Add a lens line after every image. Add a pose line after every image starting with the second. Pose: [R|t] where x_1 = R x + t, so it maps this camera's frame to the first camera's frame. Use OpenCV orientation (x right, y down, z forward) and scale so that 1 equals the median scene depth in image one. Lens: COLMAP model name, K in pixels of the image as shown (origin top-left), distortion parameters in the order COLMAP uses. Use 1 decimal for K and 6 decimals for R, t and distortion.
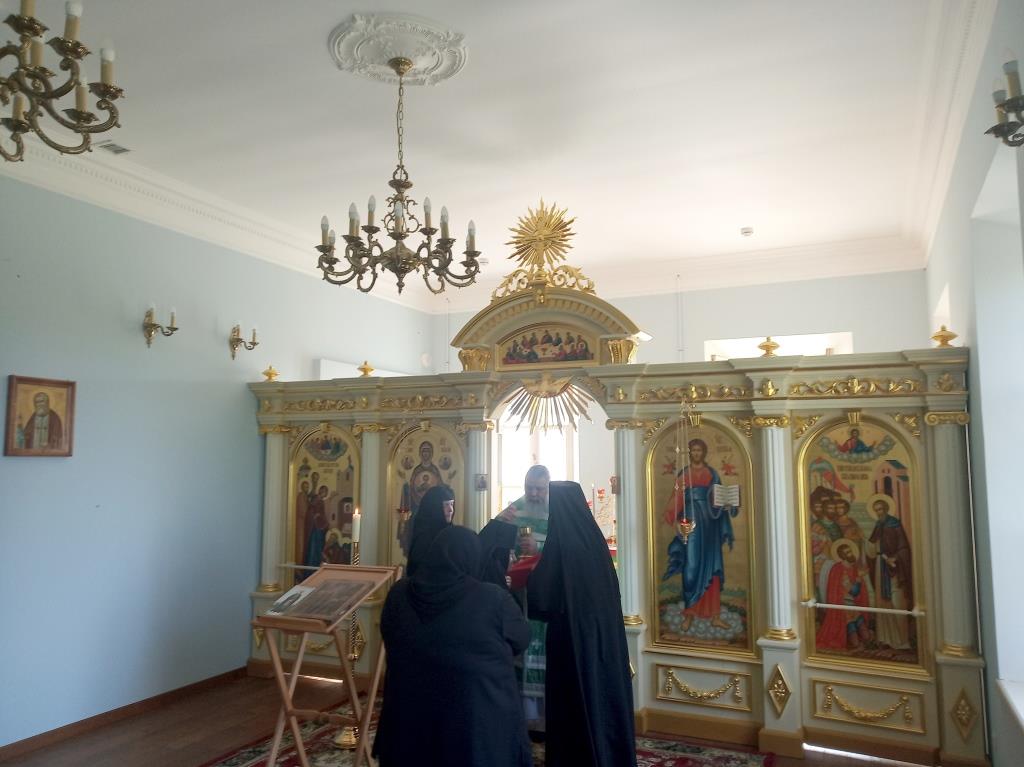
lens RADIAL K [[771.7, 0, 519.7], [0, 771.7, 383.6], [0, 0, 1]] dist [0.049489, -0.077543]
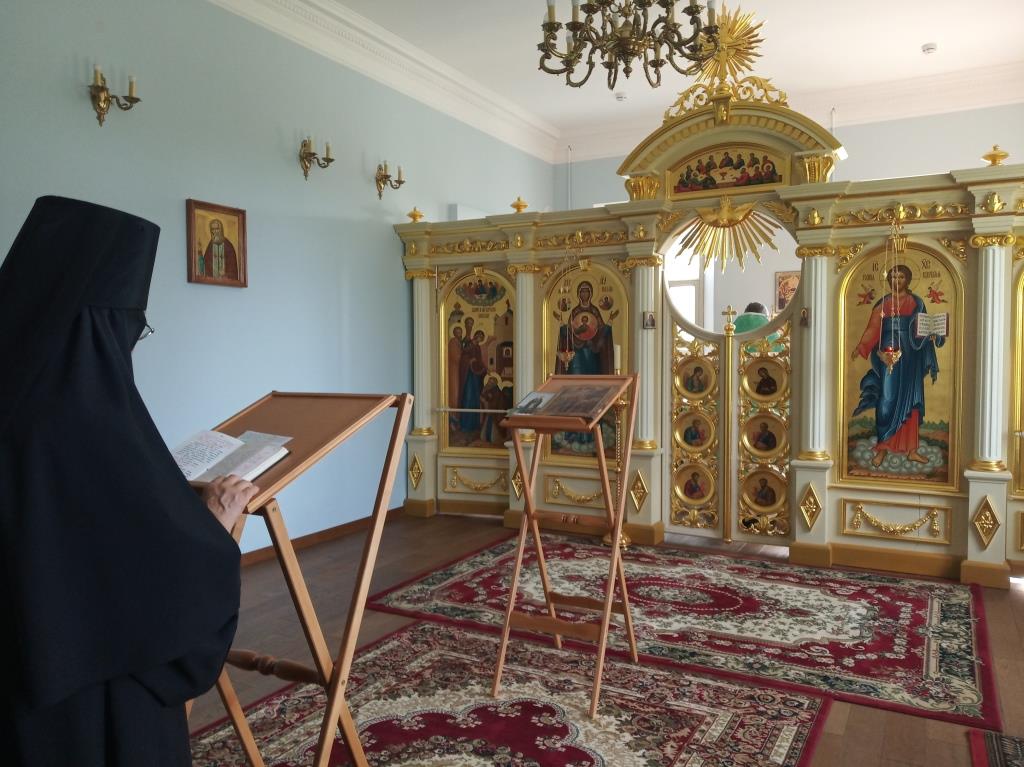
lens RADIAL K [[771.7, 0, 521.5], [0, 771.7, 383.6], [0, 0, 1]] dist [0.049489, -0.077543]
pose [[0.997872, -0.000380, -0.065198, -0.162122], [0.009473, 0.990216, 0.139224, 0.079016], [0.064507, -0.139545, 0.988112, 0.034707]]
